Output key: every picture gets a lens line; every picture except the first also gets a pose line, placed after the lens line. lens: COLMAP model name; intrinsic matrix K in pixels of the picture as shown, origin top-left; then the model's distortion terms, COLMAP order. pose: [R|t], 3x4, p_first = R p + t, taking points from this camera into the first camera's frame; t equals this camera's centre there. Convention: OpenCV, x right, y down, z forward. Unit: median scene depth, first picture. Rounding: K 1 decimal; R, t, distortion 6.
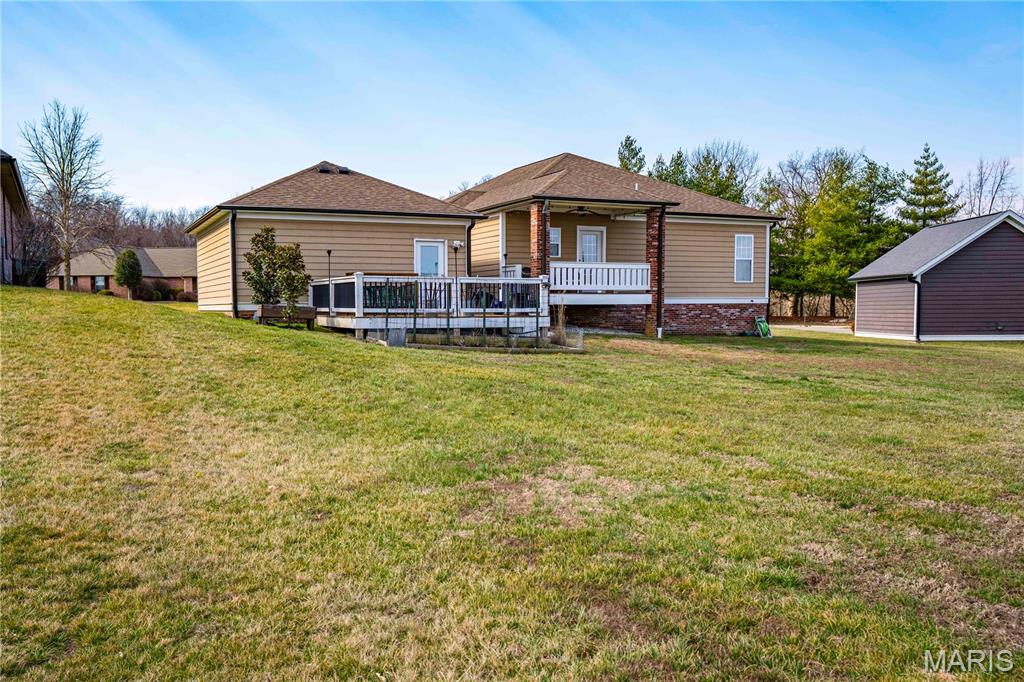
lens RADIAL K [[882.8, 0, 471.5], [0, 882.8, 343.7], [0, 0, 1]] dist [0.000242, -0.000946]
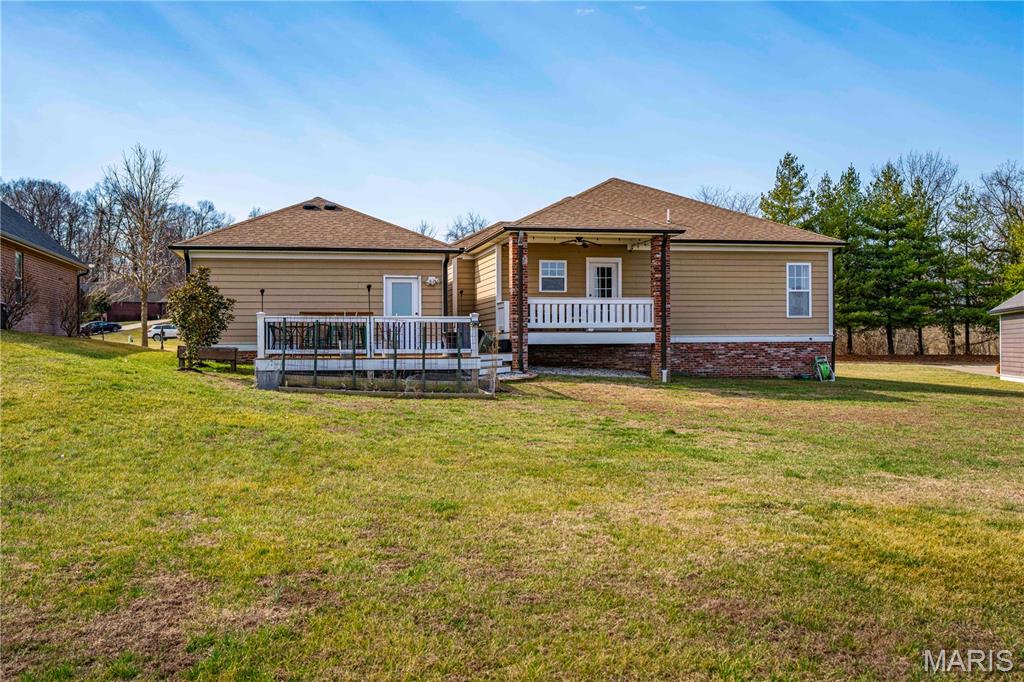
lens RADIAL K [[953.7, 0, 512.0], [0, 953.7, 341.0], [0, 0, 1]] dist [0.046520, -0.000225]
pose [[0.980721, -0.004464, -0.195364, 0.247659], [-0.004545, 0.998948, -0.045641, -0.002254], [0.195363, 0.045649, 0.979668, 0.022696]]
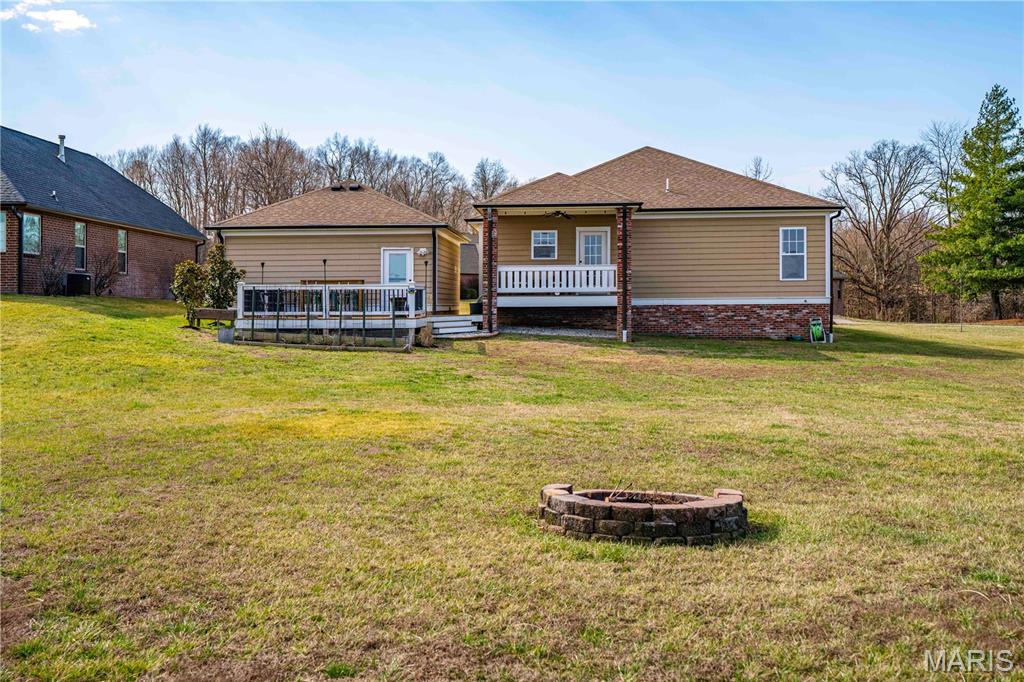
lens RADIAL K [[1081.2, 0, 533.9], [0, 1081.2, 308.6], [0, 0, 1]] dist [0.126172, 0.002287]
pose [[0.898660, -0.002755, -0.438638, 0.640851], [-0.014211, 0.999273, -0.035390, 0.001995], [0.438416, 0.038037, 0.897967, -0.119385]]
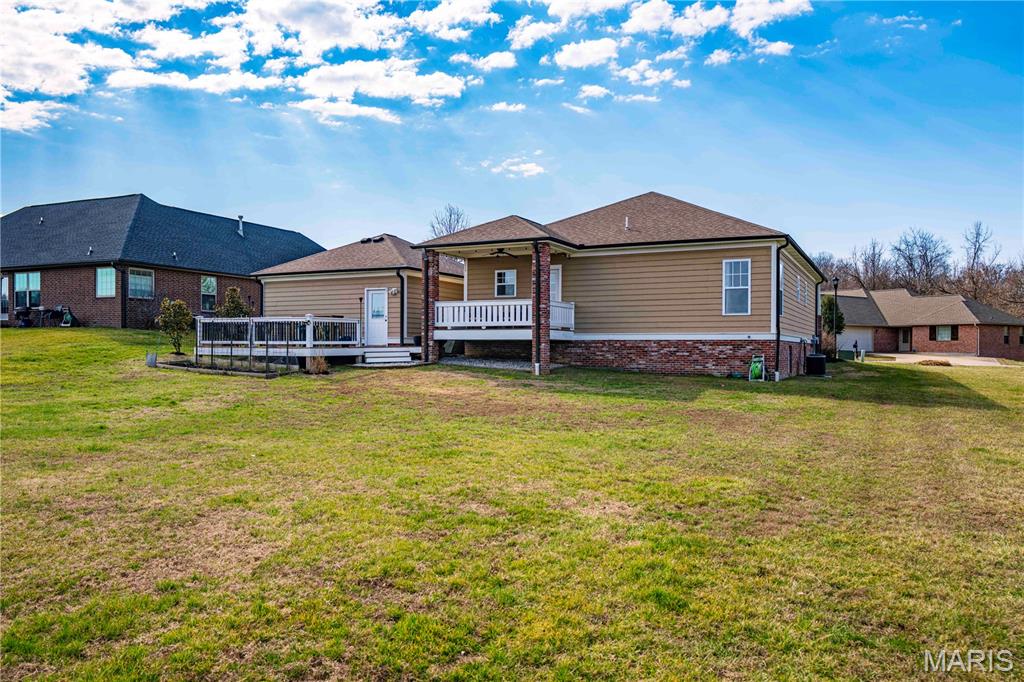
lens RADIAL K [[726.3, 0, 538.0], [0, 726.3, 344.0], [0, 0, 1]] dist [-0.001625, -0.000149]
pose [[0.646595, 0.004385, -0.762821, 0.828813], [-0.040079, 0.998798, -0.028231, -0.016386], [0.761780, 0.048827, 0.645994, 0.464698]]
